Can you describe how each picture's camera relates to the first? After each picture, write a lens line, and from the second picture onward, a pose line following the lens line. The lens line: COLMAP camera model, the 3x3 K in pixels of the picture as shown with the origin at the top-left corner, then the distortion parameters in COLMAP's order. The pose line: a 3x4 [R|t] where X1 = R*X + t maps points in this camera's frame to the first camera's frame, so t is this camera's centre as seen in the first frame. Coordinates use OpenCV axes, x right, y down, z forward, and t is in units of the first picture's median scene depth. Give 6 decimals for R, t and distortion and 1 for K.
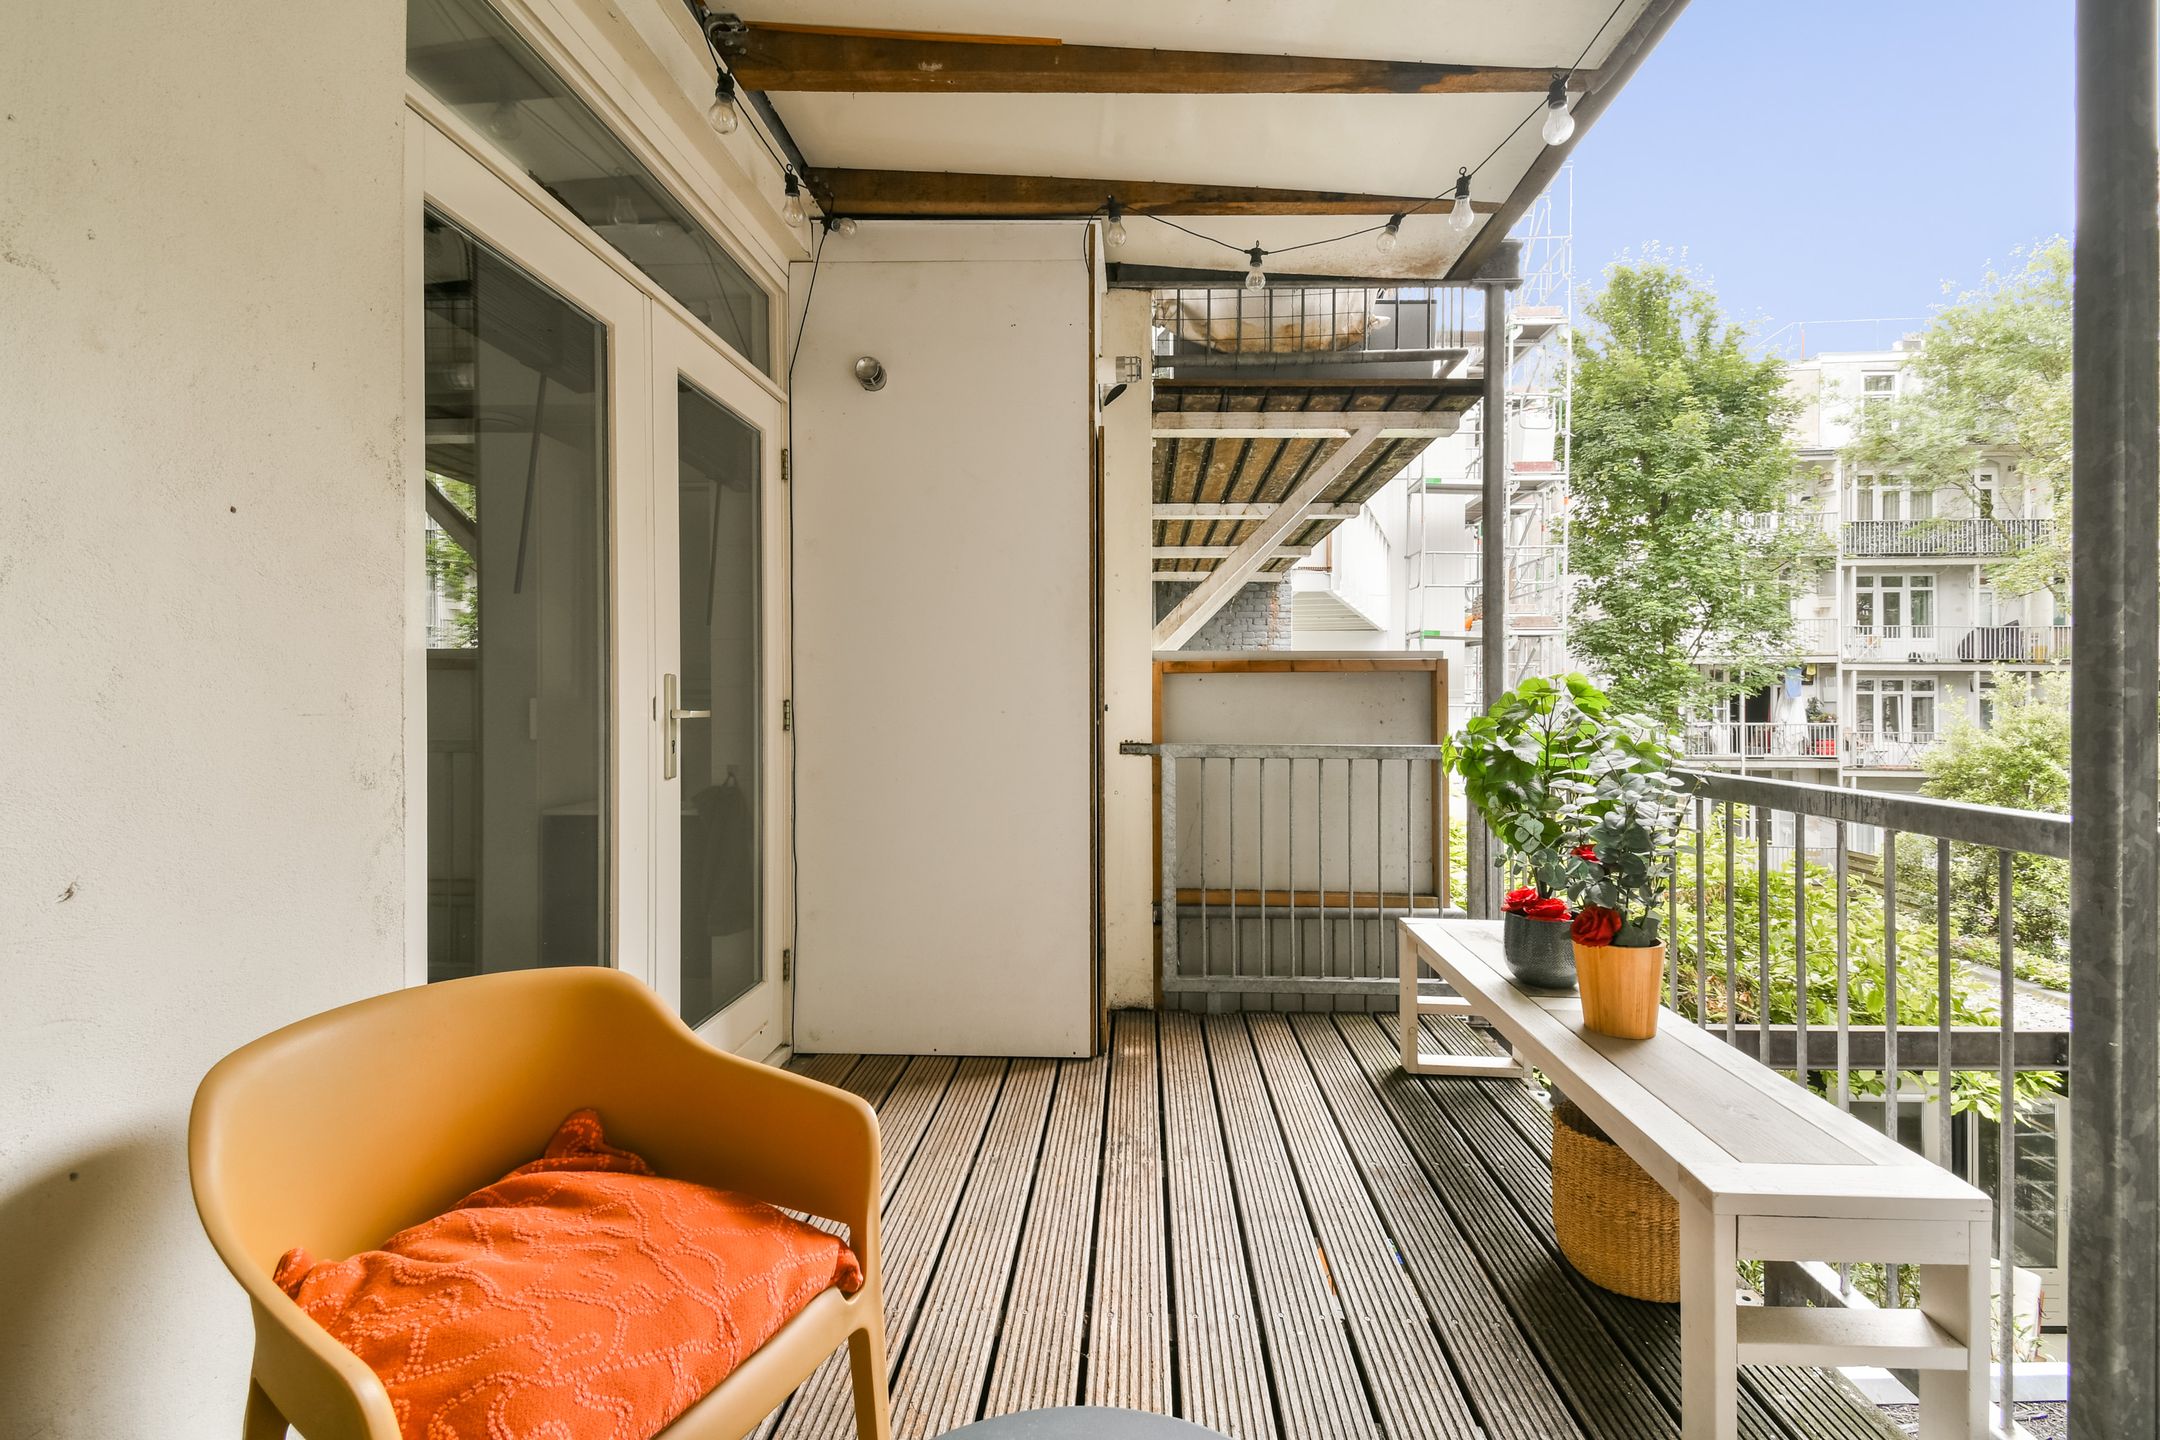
lens RADIAL K [[978.4, 0, 1085.4], [0, 978.4, 716.2], [0, 0, 1]] dist [0.032354, -0.008658]
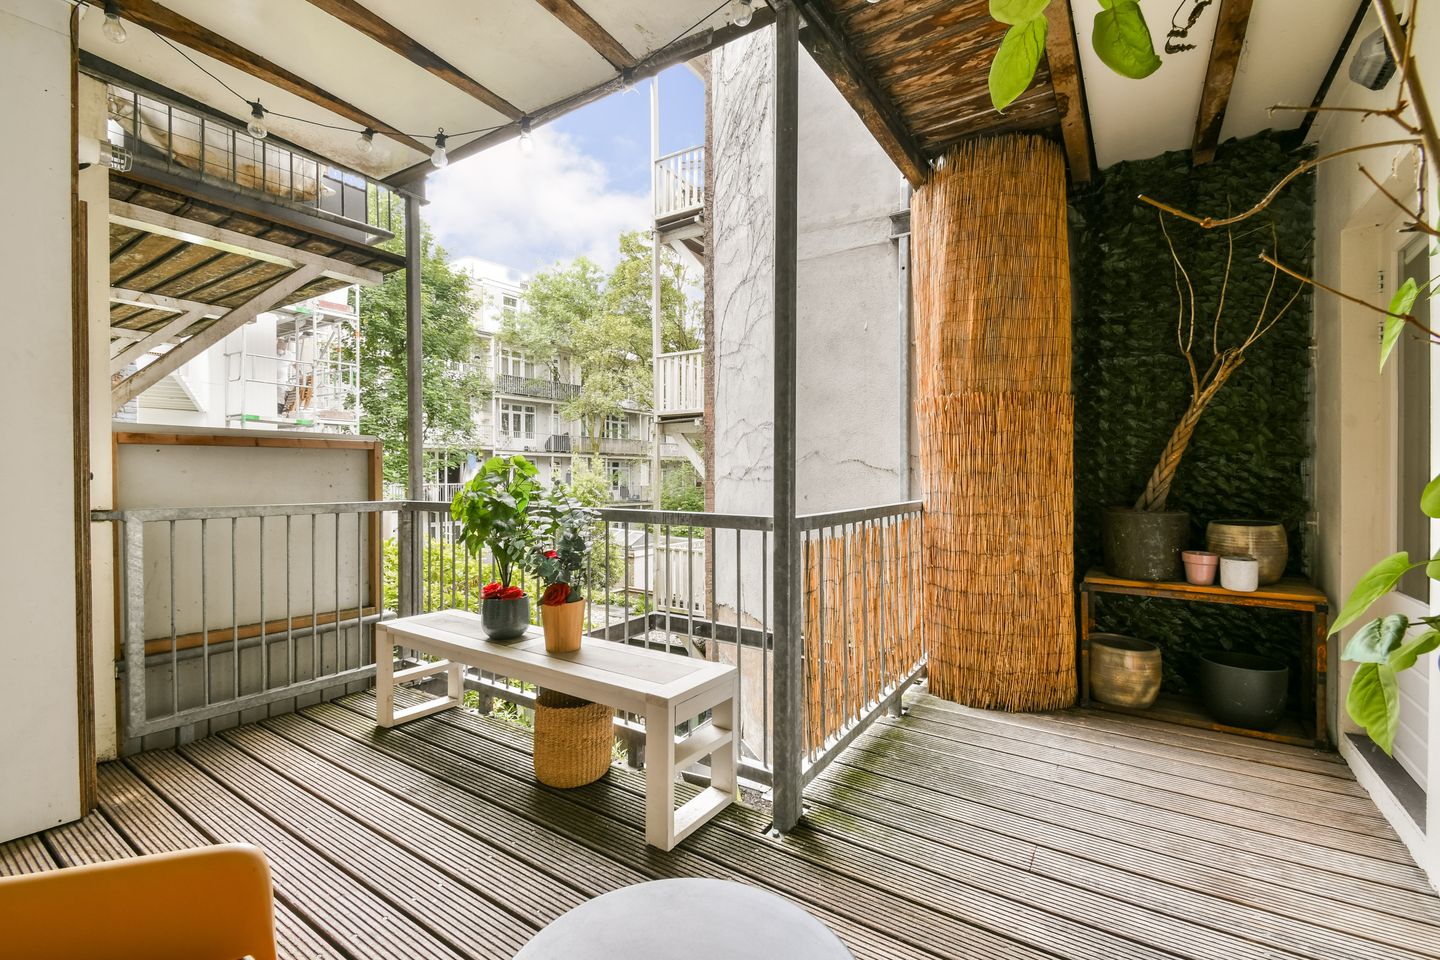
lens RADIAL K [[652.3, 0, 721.4], [0, 652.3, 481.0], [0, 0, 1]] dist [0.032354, -0.008658]
pose [[0.524628, -0.009582, 0.851278, -0.198890], [0.008828, 0.999944, 0.005814, -0.001459], [-0.851286, 0.004464, 0.524683, 0.059803]]
